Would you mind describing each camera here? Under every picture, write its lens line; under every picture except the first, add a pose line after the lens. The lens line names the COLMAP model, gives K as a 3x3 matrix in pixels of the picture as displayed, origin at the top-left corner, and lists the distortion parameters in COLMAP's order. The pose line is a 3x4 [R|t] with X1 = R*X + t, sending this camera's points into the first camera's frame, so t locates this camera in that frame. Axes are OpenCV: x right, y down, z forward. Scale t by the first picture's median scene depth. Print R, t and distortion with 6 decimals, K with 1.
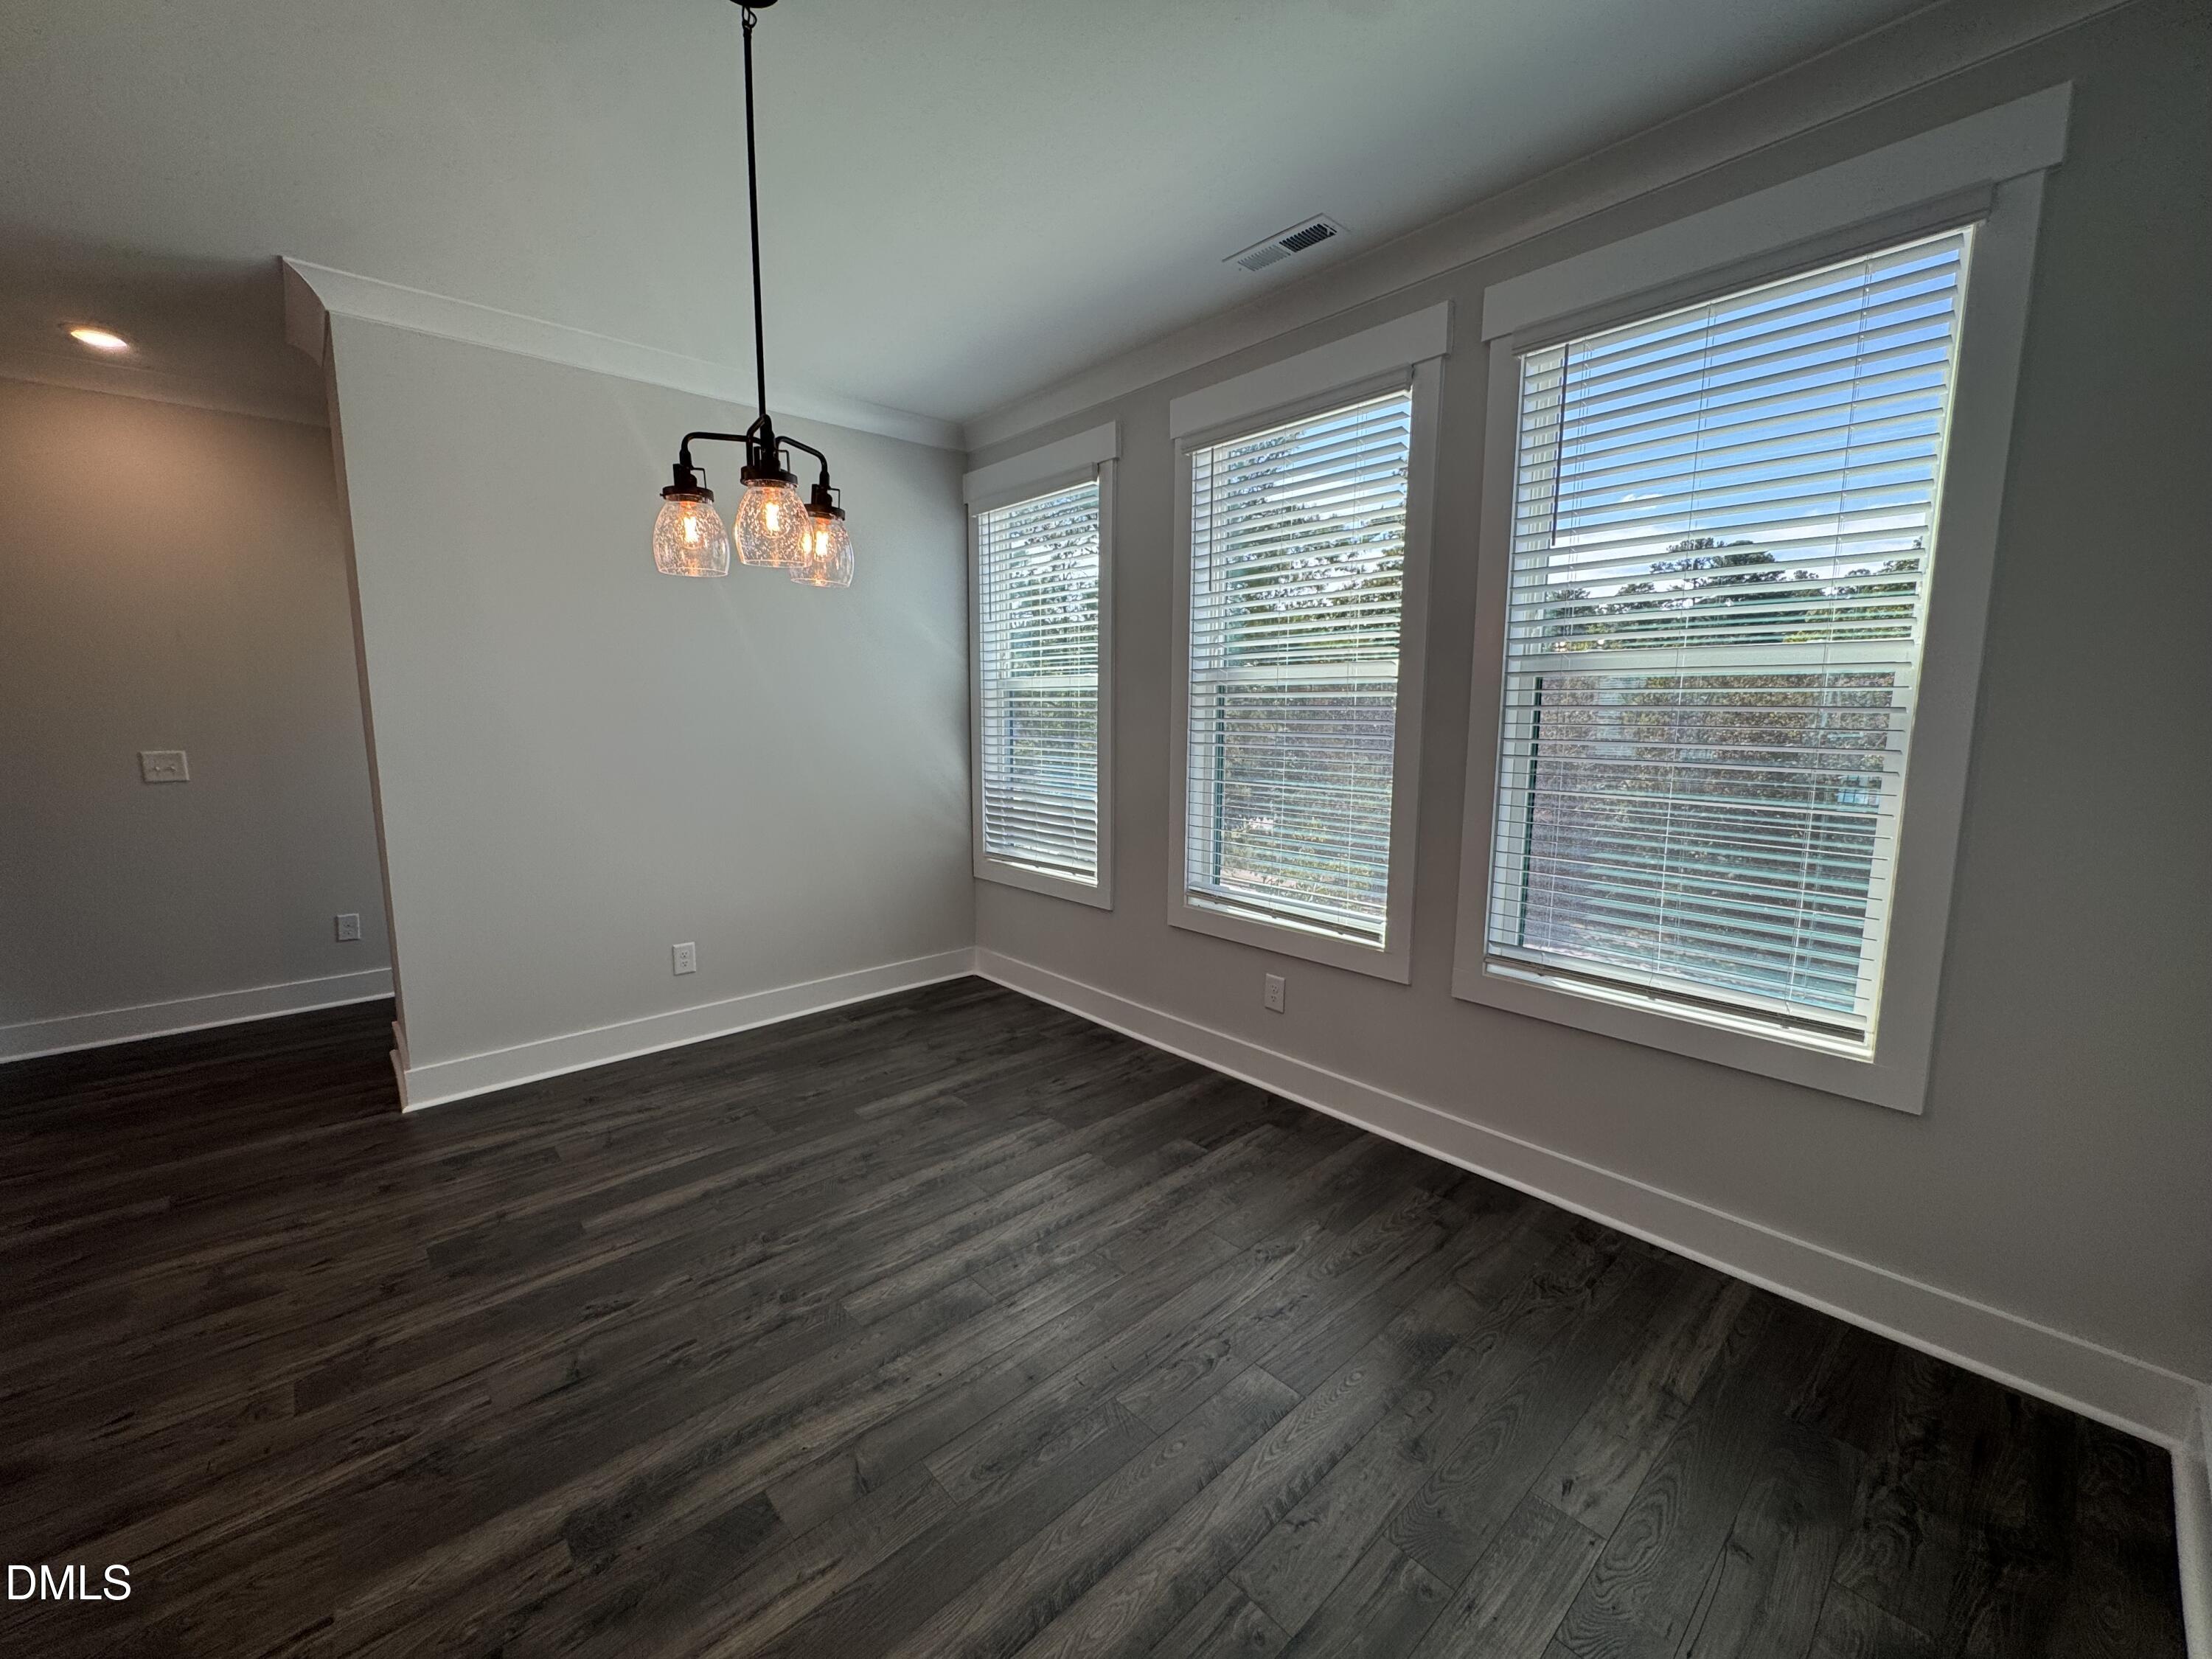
lens RADIAL K [[885.9, 0, 1106.6], [0, 885.9, 833.8], [0, 0, 1]] dist [-0.003113, 0.000921]
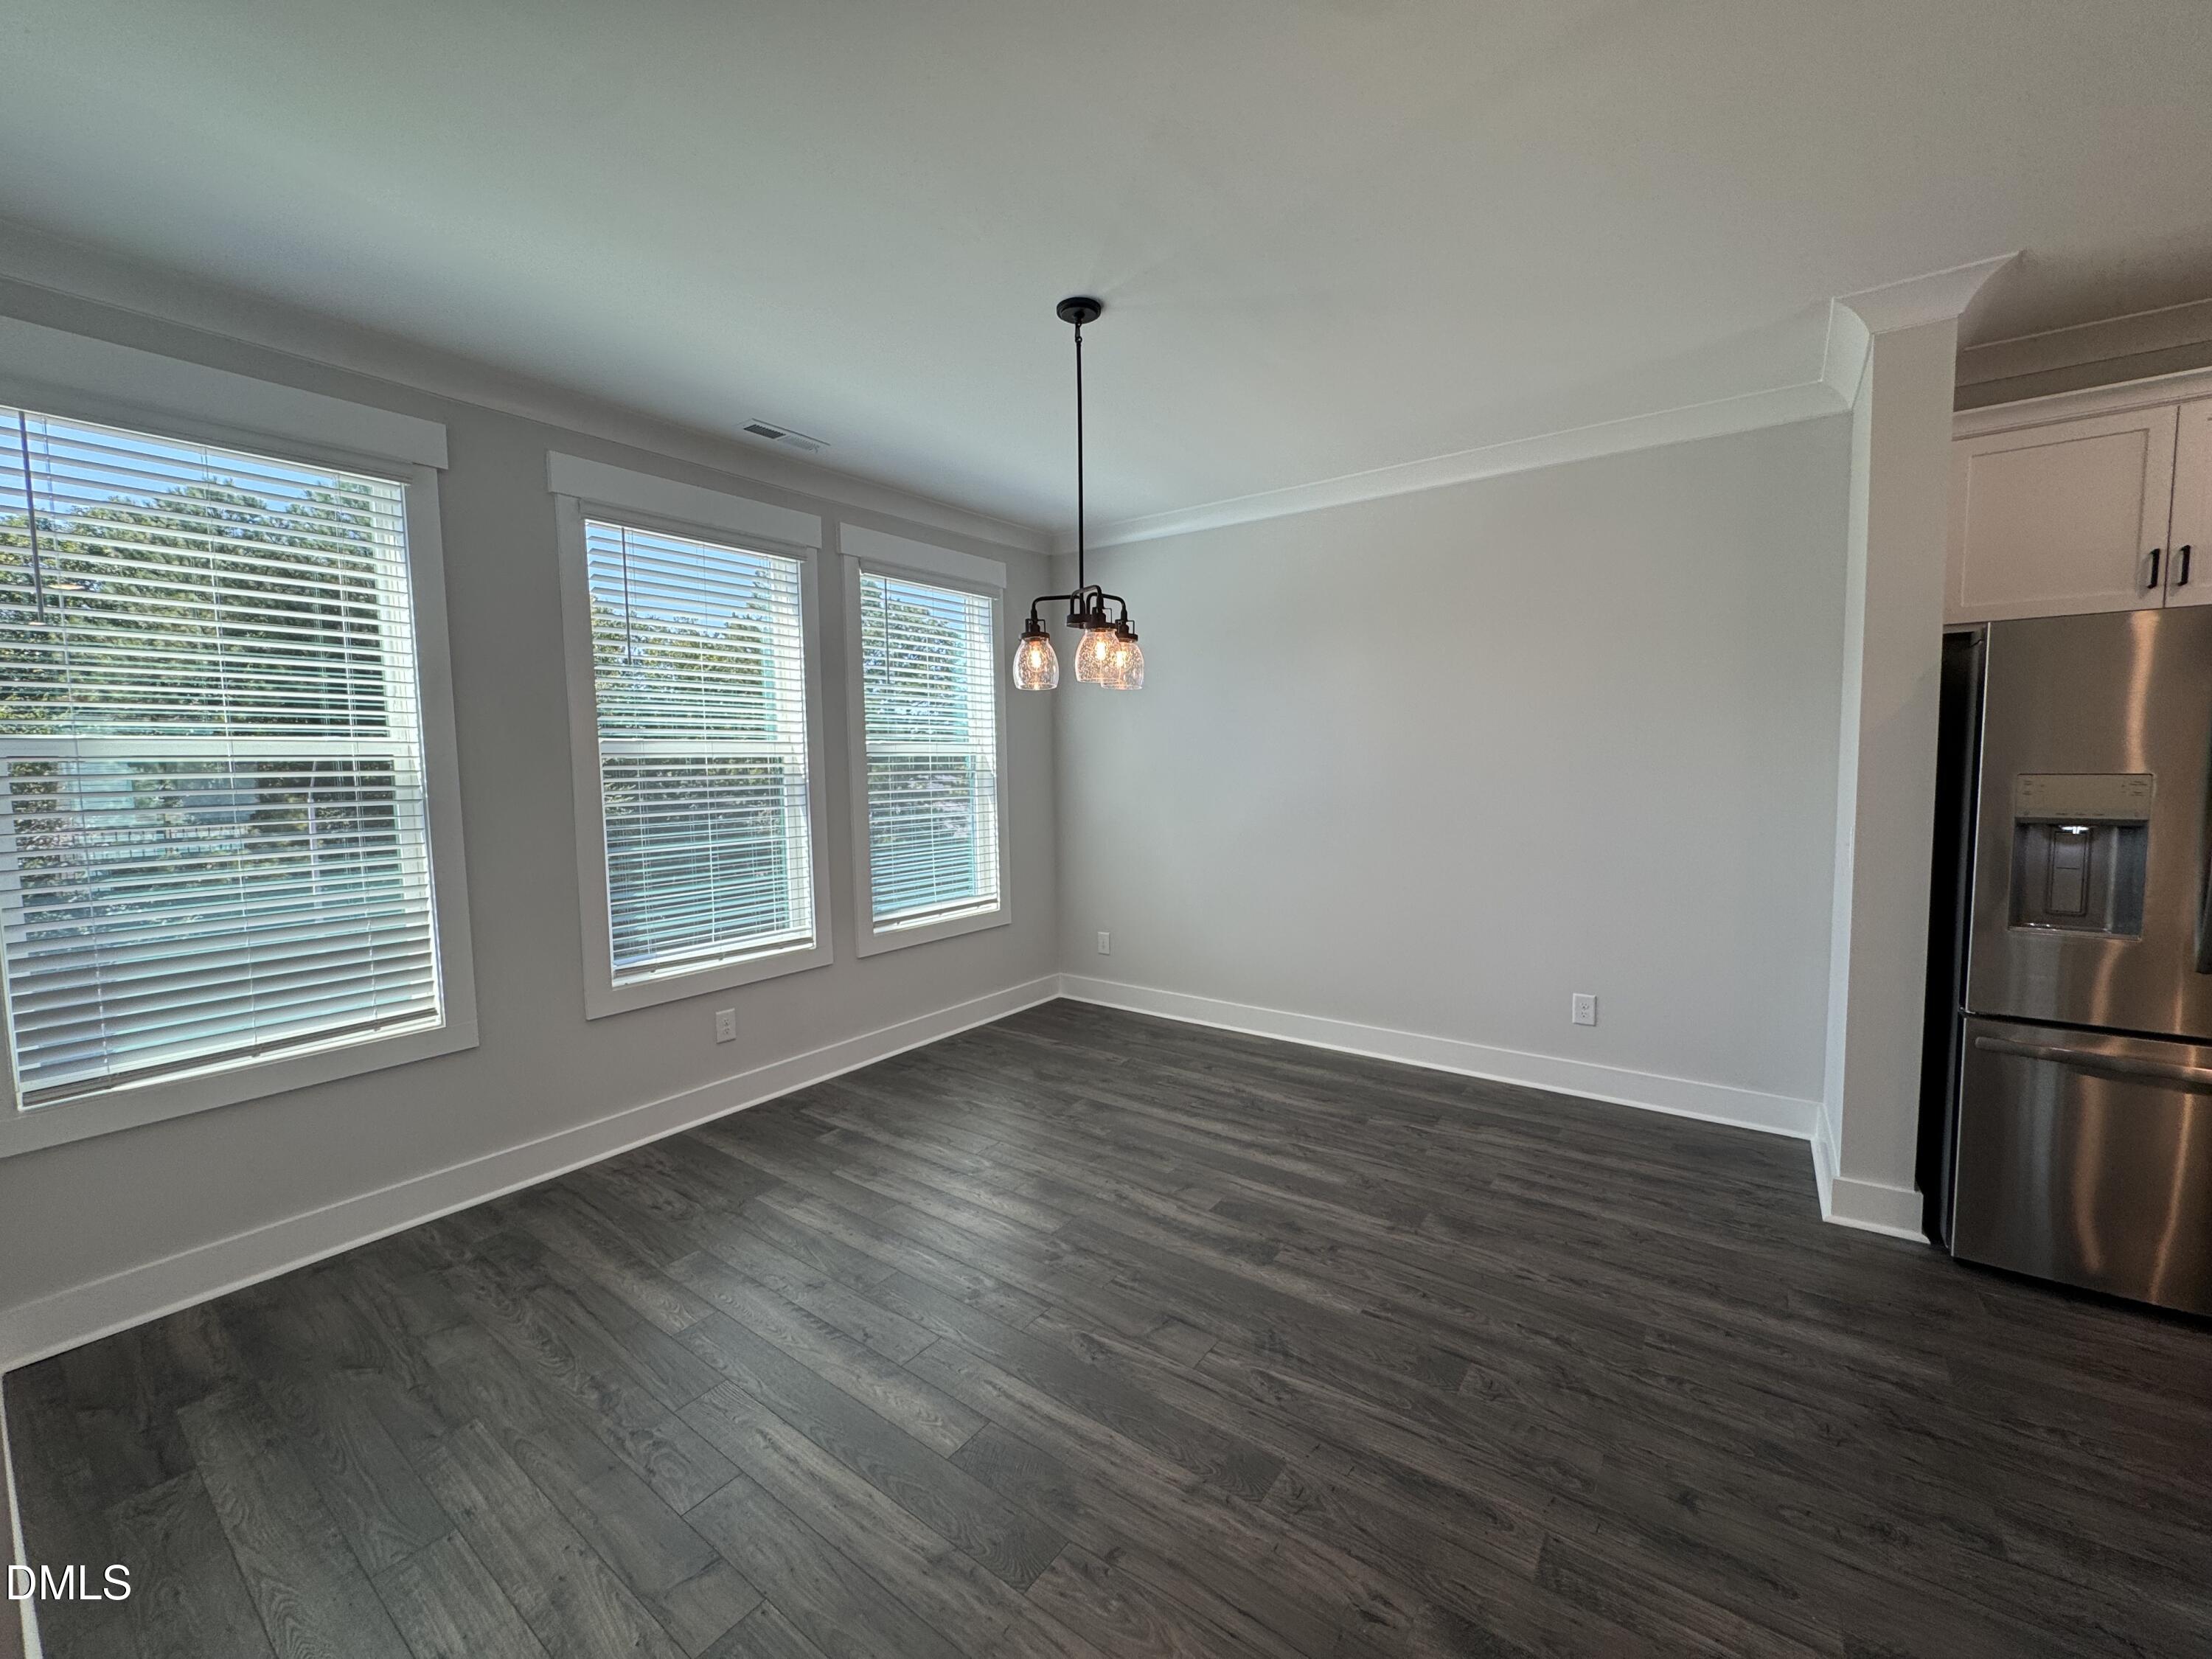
lens RADIAL K [[885.9, 0, 1117.6], [0, 885.9, 836.5], [0, 0, 1]] dist [-0.003113, 0.000921]
pose [[-0.219963, -0.079203, 0.972288, -1.173629], [0.154660, 0.981261, 0.114923, -0.130705], [-0.963170, 0.175653, -0.203592, 0.820461]]
